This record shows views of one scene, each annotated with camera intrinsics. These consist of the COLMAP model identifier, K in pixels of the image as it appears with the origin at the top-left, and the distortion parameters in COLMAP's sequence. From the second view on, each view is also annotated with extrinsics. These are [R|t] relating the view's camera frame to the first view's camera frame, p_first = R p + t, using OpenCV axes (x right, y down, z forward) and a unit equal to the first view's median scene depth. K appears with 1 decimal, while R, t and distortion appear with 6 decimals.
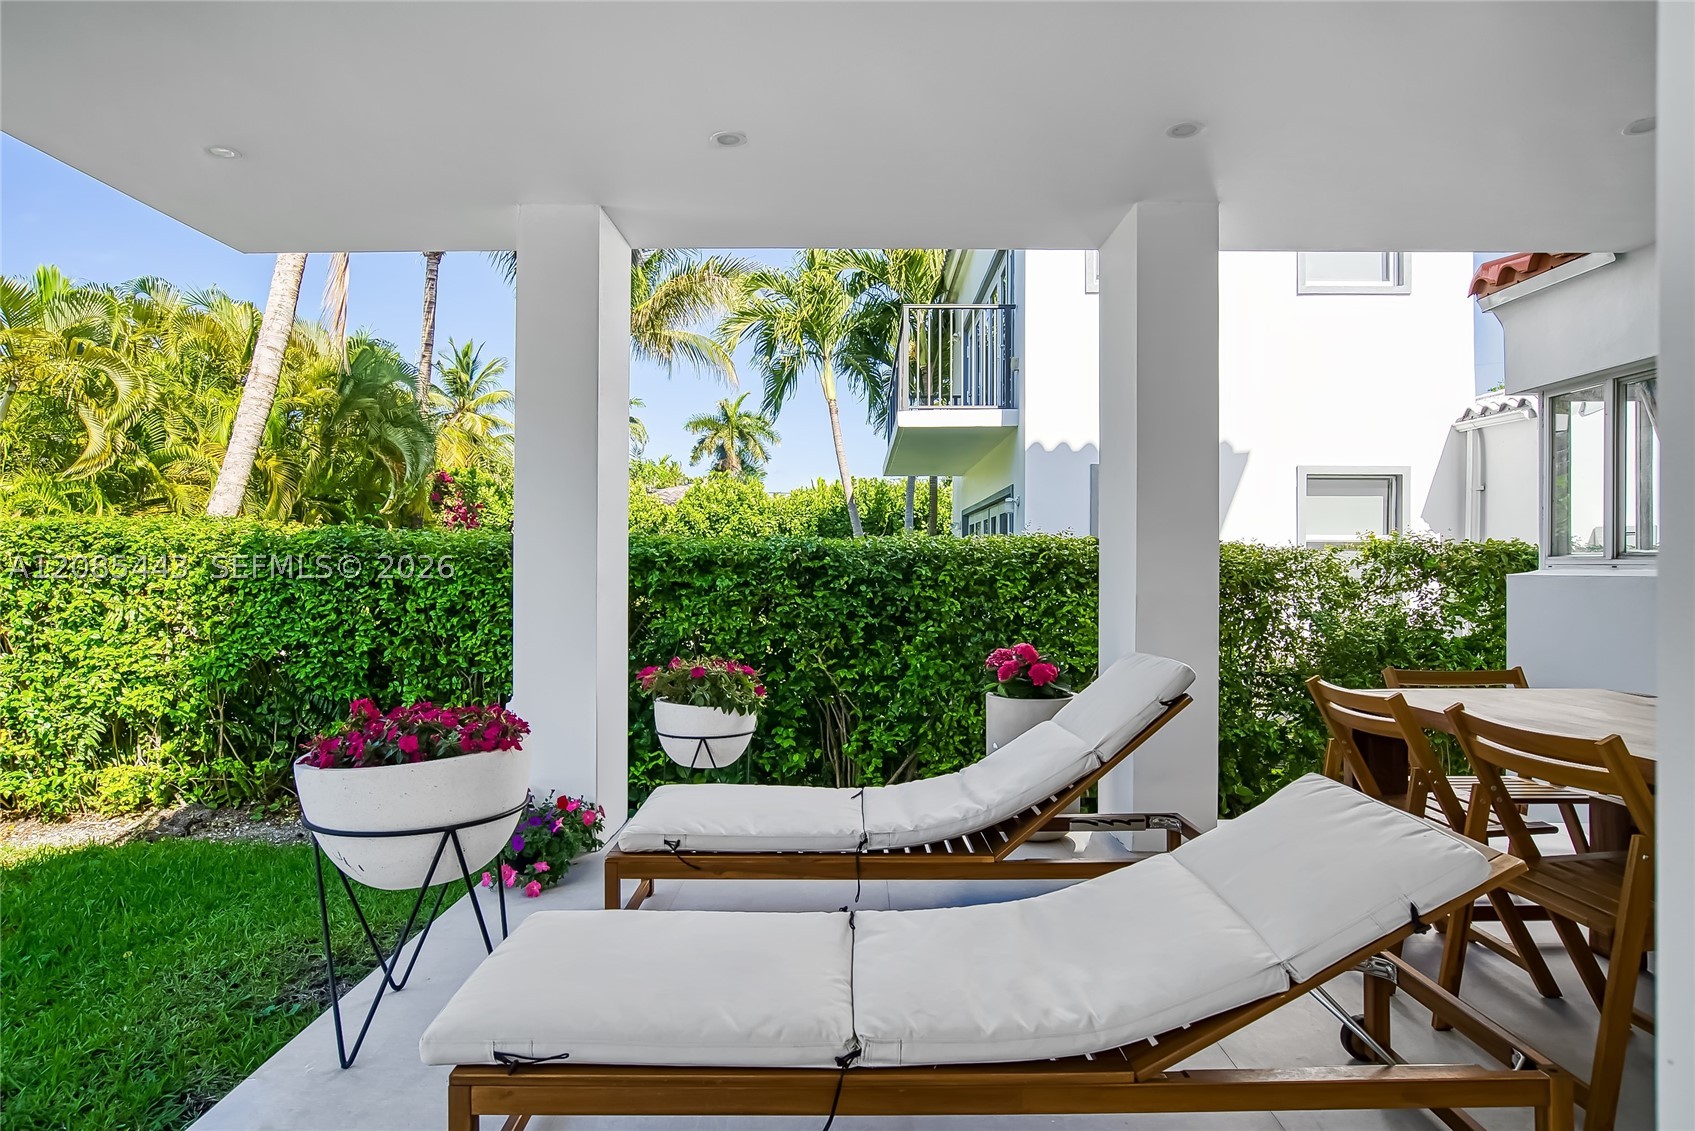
lens RADIAL K [[959.4, 0, 847.5], [0, 959.4, 565.5], [0, 0, 1]] dist [-0.037435, 0.000892]
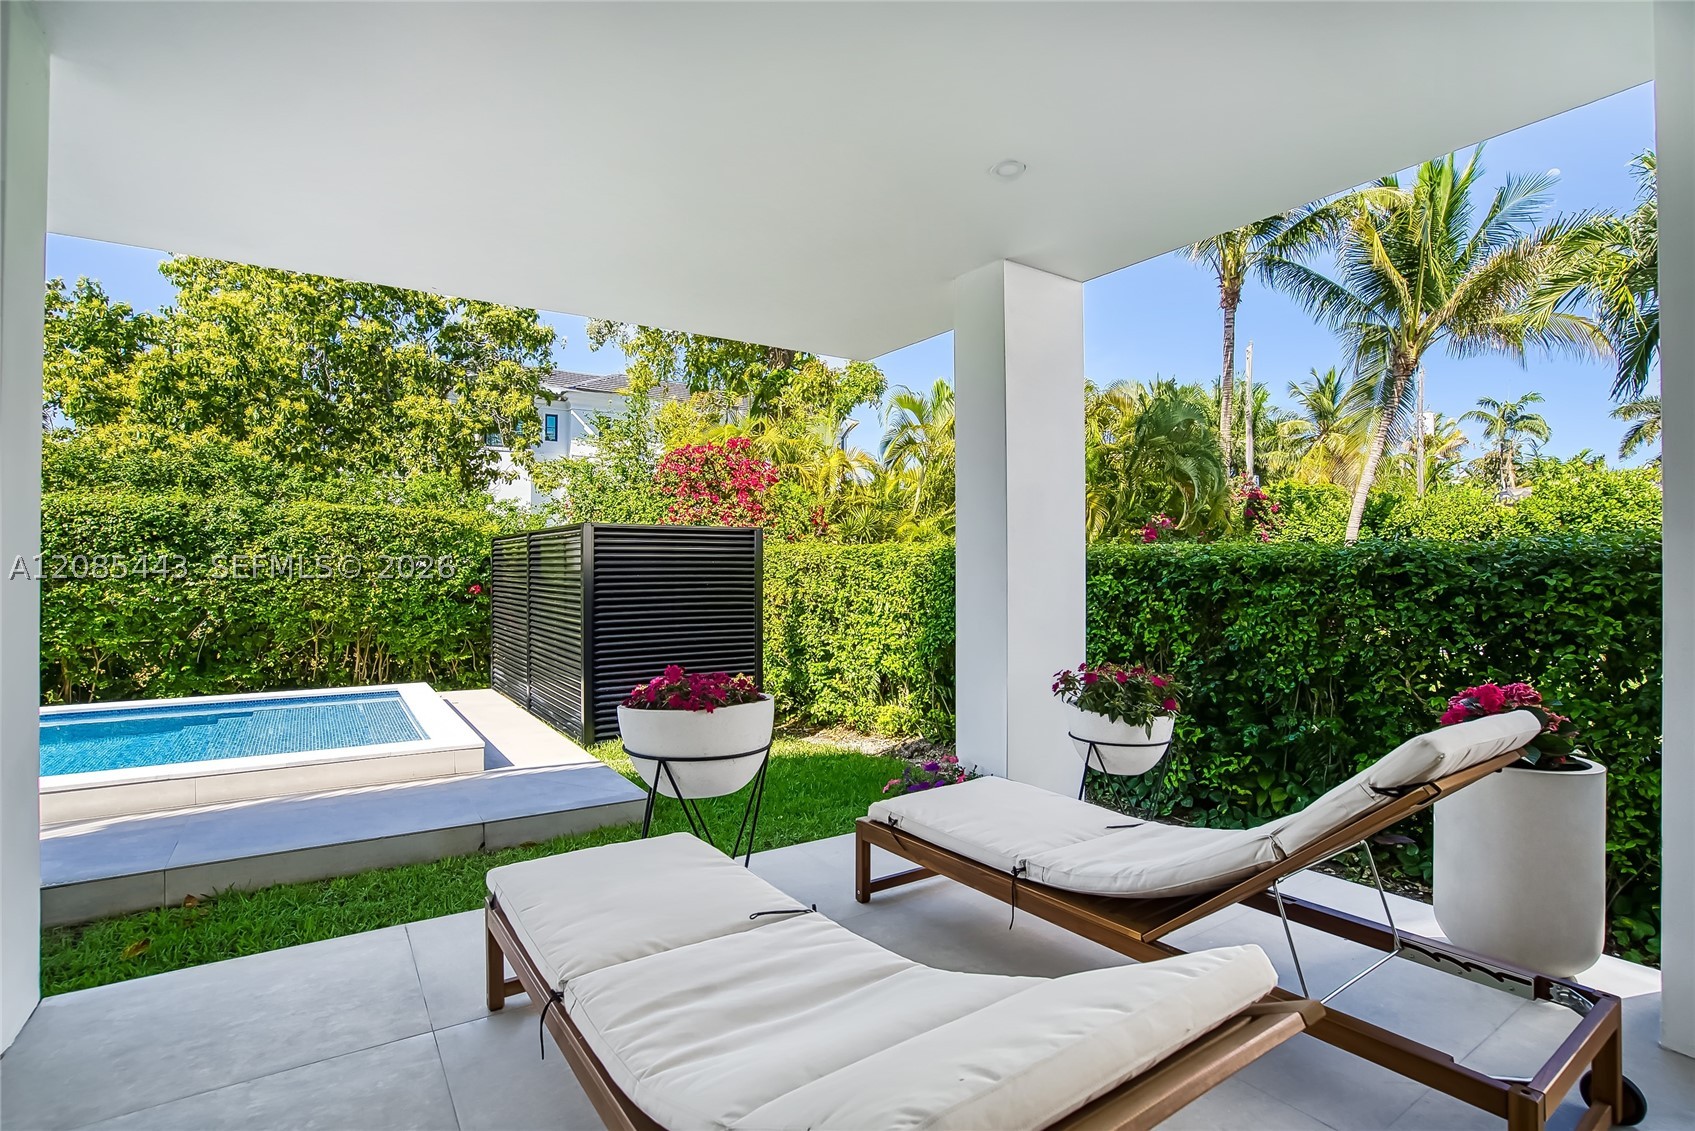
lens RADIAL K [[802.9, 0, 847.5], [0, 802.9, 565.5], [0, 0, 1]] dist [-0.033676, 0.000346]
pose [[0.573311, -0.011517, -0.819257, 0.264303], [0.003766, 0.999928, -0.011421, -0.000048], [0.819329, 0.003463, 0.573313, 0.193074]]
